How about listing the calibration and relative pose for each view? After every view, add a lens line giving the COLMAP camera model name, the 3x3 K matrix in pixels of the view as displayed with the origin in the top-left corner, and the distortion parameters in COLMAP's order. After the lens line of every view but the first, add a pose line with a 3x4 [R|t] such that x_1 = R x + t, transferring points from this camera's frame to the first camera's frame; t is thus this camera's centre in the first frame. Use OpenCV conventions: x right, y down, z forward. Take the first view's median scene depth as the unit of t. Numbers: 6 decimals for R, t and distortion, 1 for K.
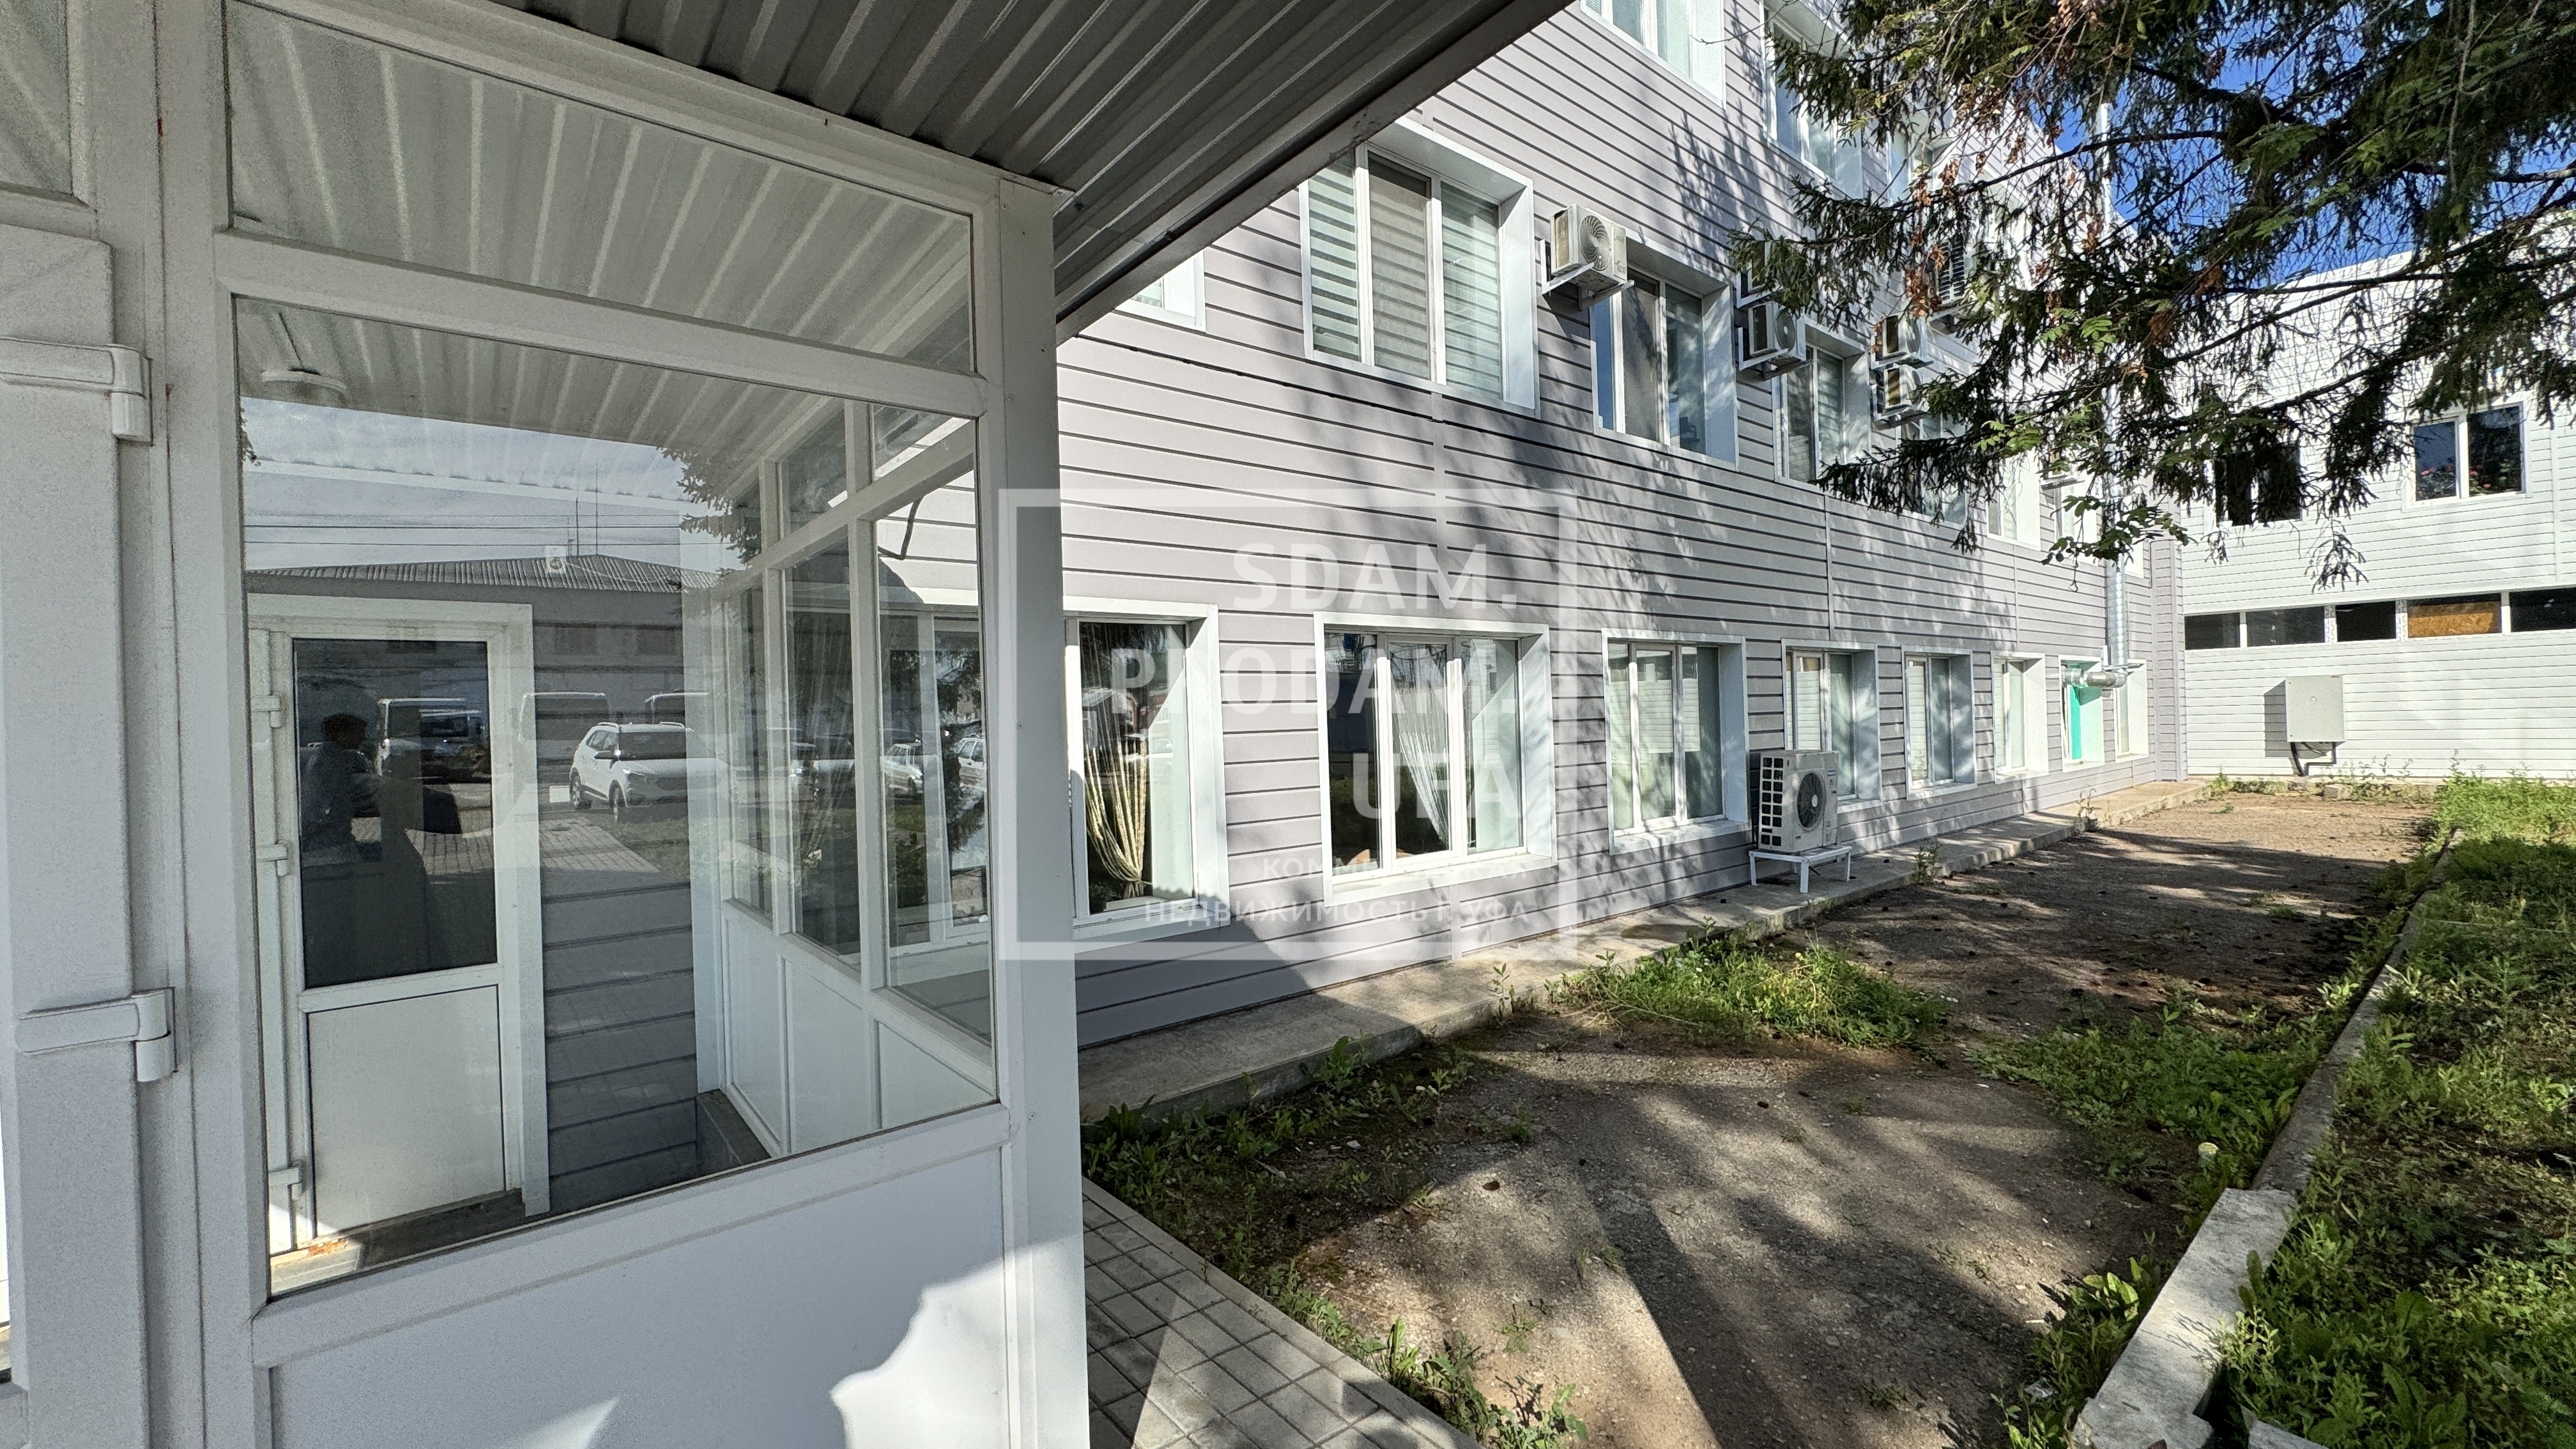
lens RADIAL K [[1032.5, 0, 1299.3], [0, 1032.5, 735.0], [0, 0, 1]] dist [0.000177, -0.000344]
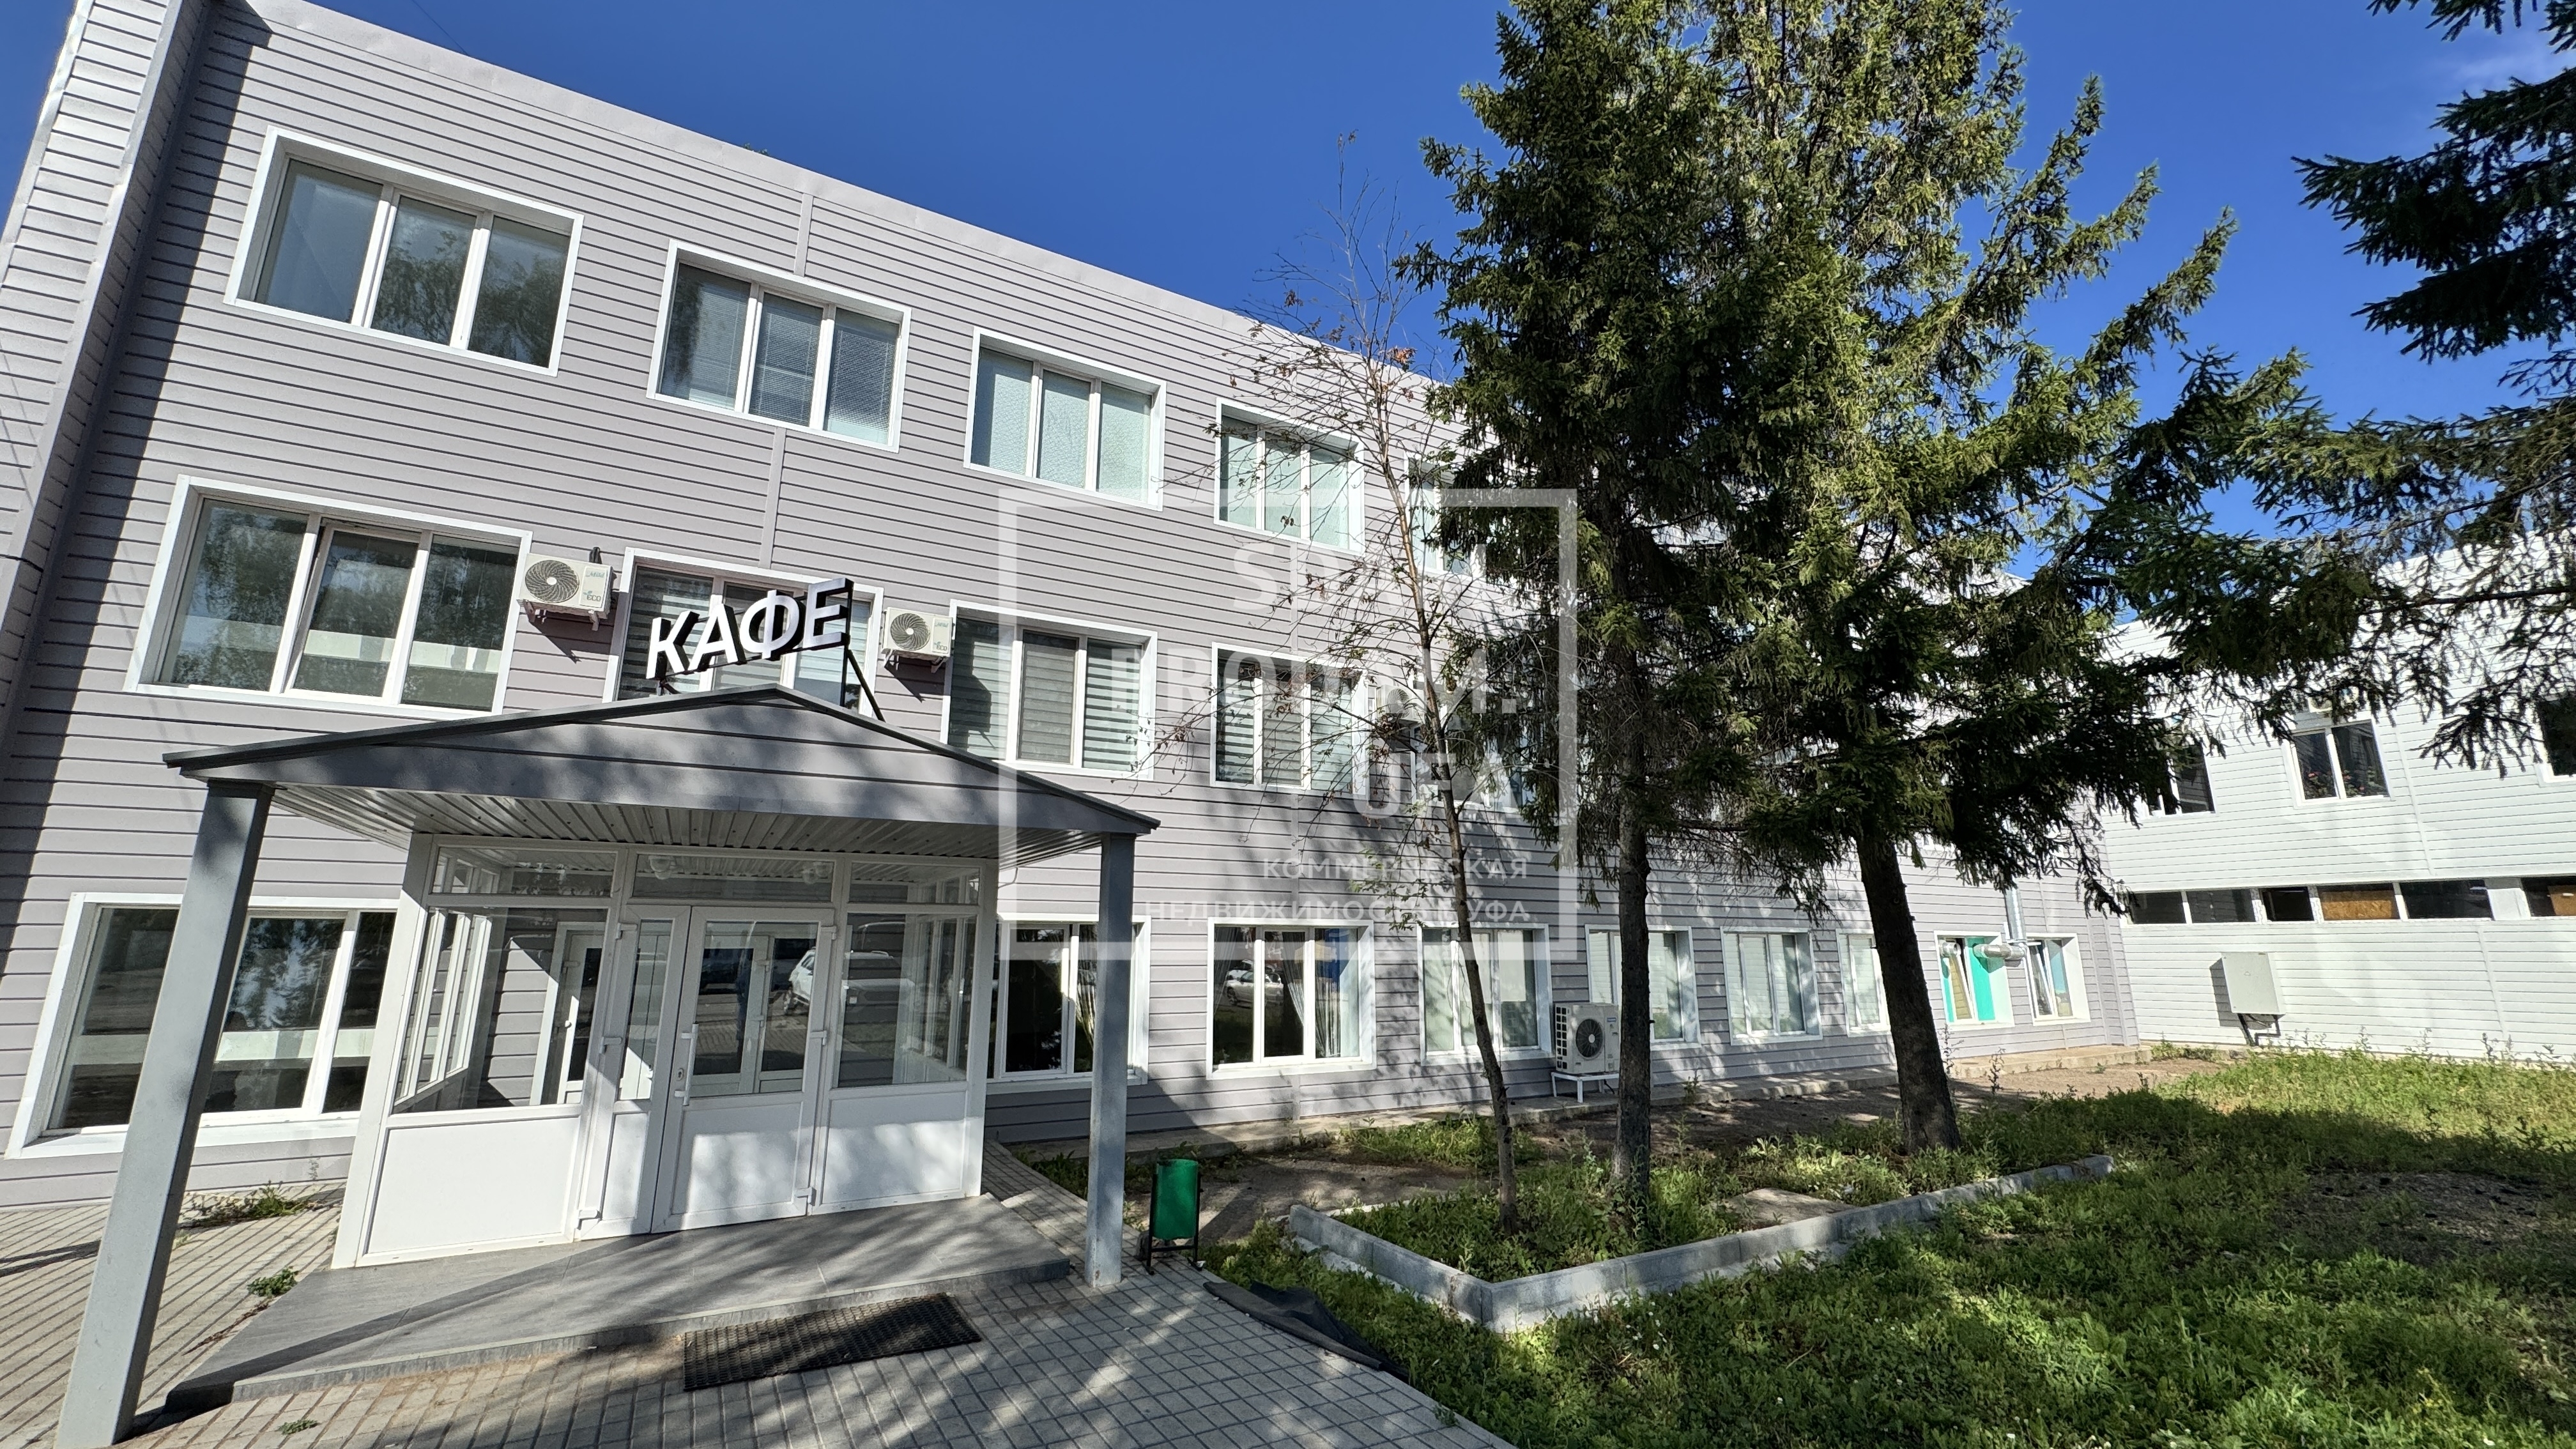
lens RADIAL K [[1032.5, 0, 1286.1], [0, 1032.5, 713.8], [0, 0, 1]] dist [0.000177, -0.000344]
pose [[0.983105, -0.008350, -0.182851, 0.333338], [-0.034030, 0.973206, -0.227404, -0.036963], [0.179850, 0.229784, 0.956480, -0.592485]]
